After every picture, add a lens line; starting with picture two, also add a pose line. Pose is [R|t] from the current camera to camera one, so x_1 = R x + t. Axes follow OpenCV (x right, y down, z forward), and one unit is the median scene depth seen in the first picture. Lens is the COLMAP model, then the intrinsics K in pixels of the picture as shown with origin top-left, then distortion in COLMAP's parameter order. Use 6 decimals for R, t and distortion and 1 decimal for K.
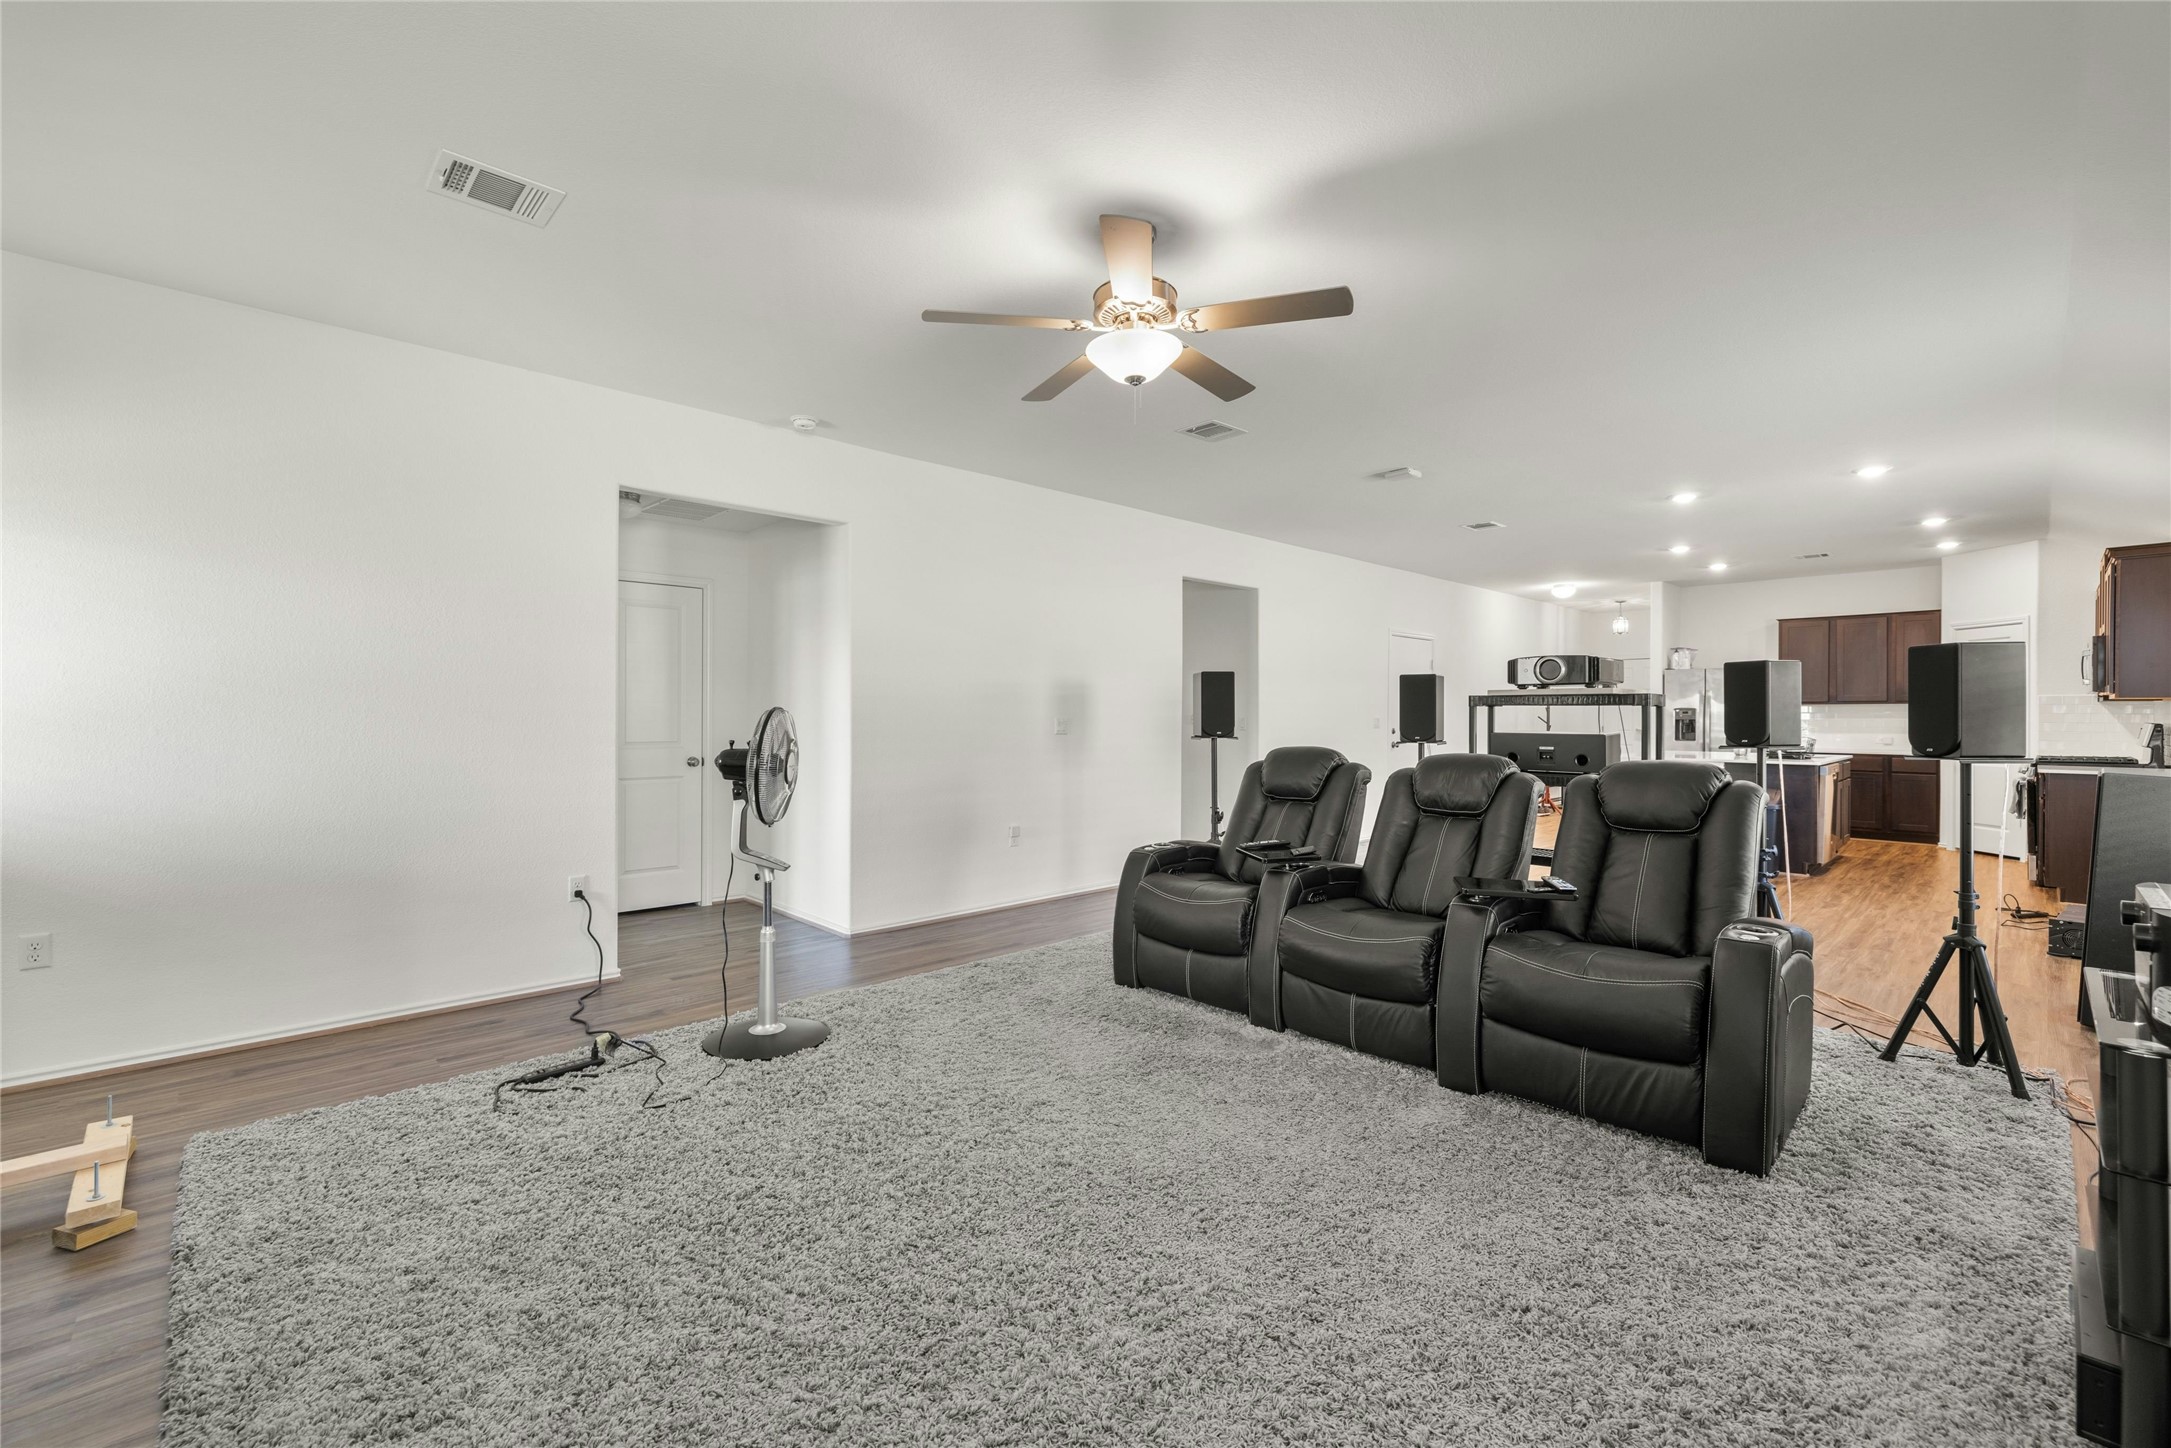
lens RADIAL K [[893.4, 0, 1078.3], [0, 893.4, 713.7], [0, 0, 1]] dist [-0.001346, 0.000454]
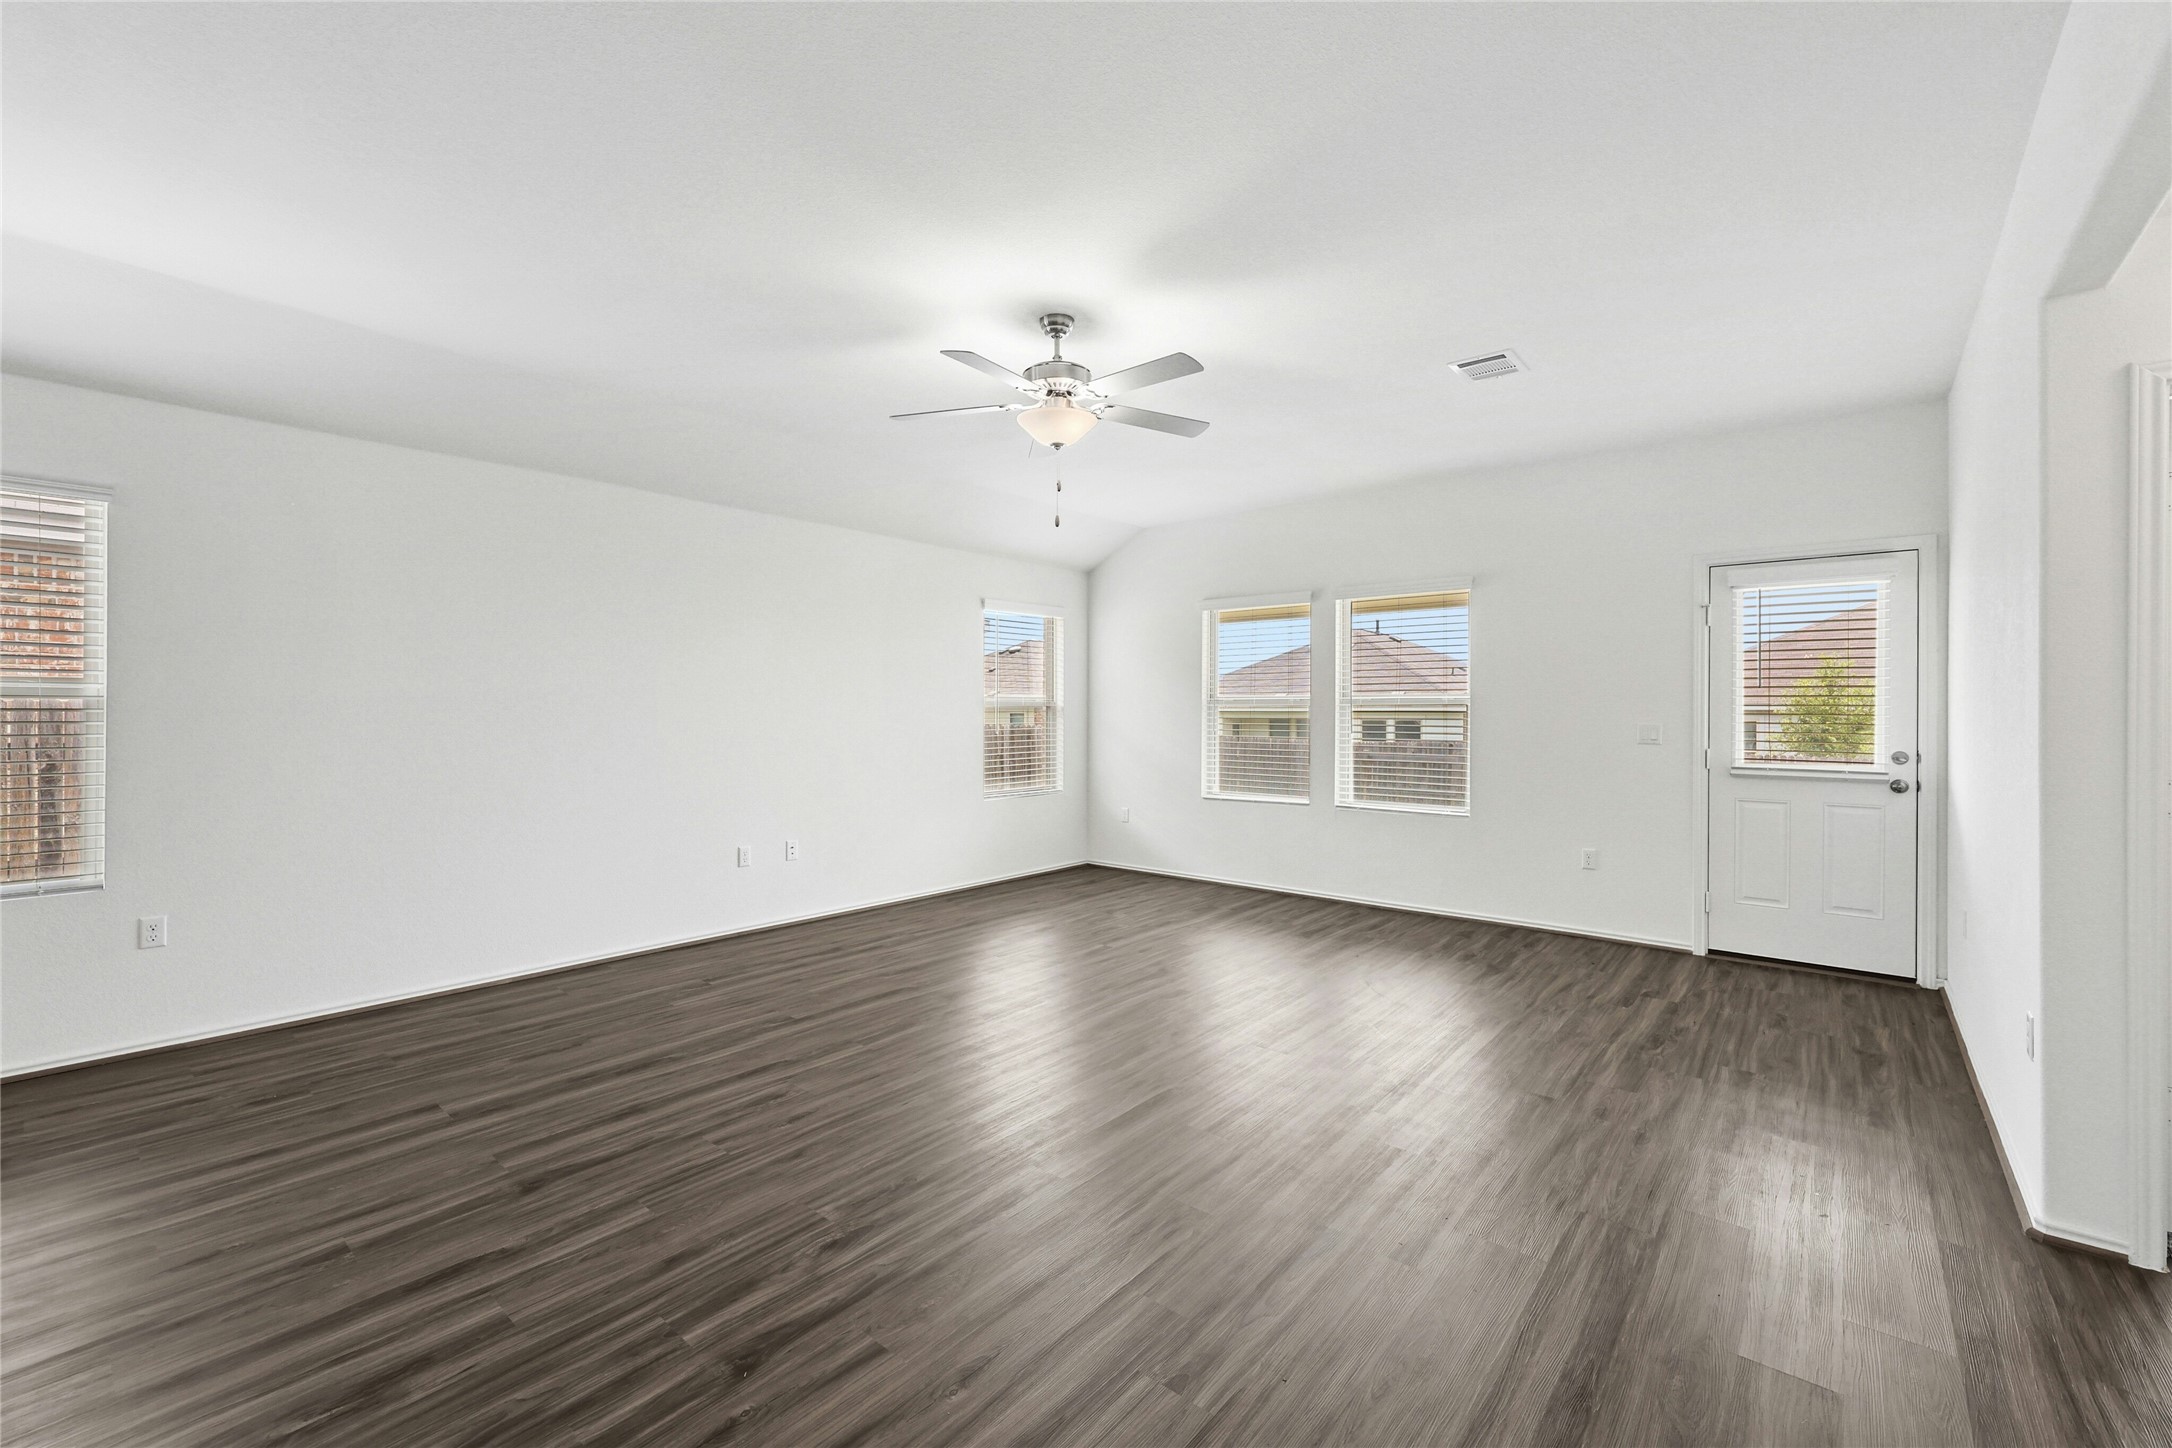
lens RADIAL K [[903.6, 0, 1084.7], [0, 903.6, 713.5], [0, 0, 1]] dist [0.000854, 0.000266]
pose [[-0.993454, -0.006739, -0.114035, 0.079543], [-0.007086, 0.999971, 0.002639, -0.006211], [0.114014, 0.003430, -0.993473, 1.079969]]
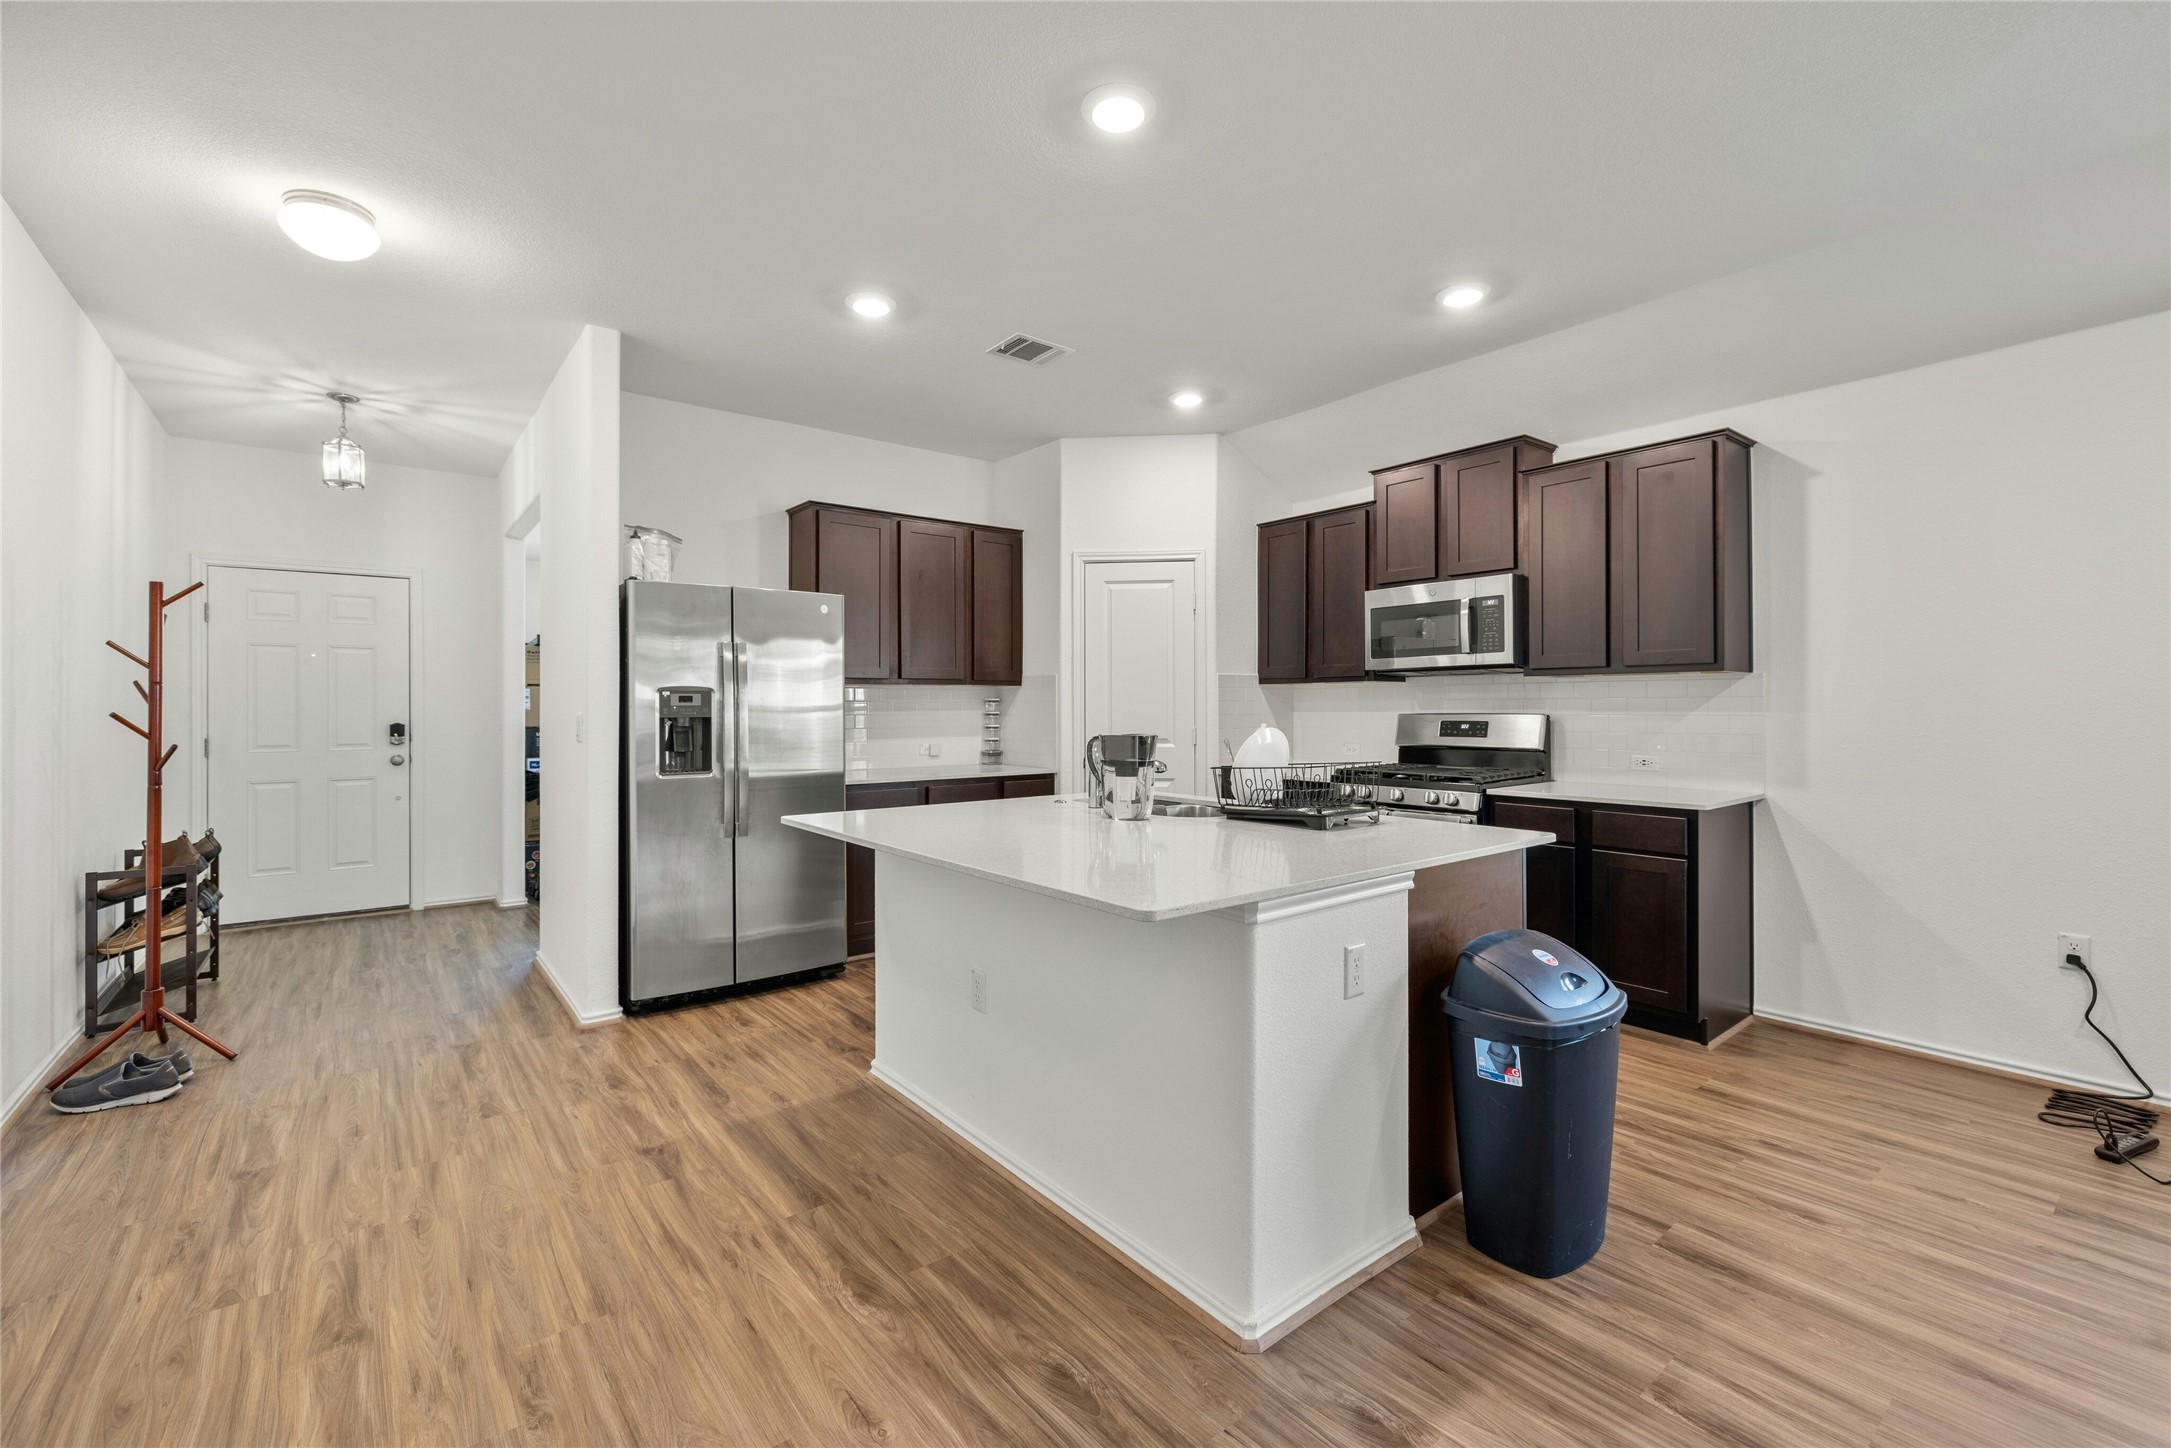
lens RADIAL K [[916.8, 0, 1090.1], [0, 916.8, 697.4], [0, 0, 1]] dist [-0.002964, -0.000364]
pose [[0.081352, 0.005839, 0.996668, 0.542000], [0.006396, 0.999959, -0.006380, 0.002562], [-0.996665, 0.006894, 0.081312, 1.384597]]
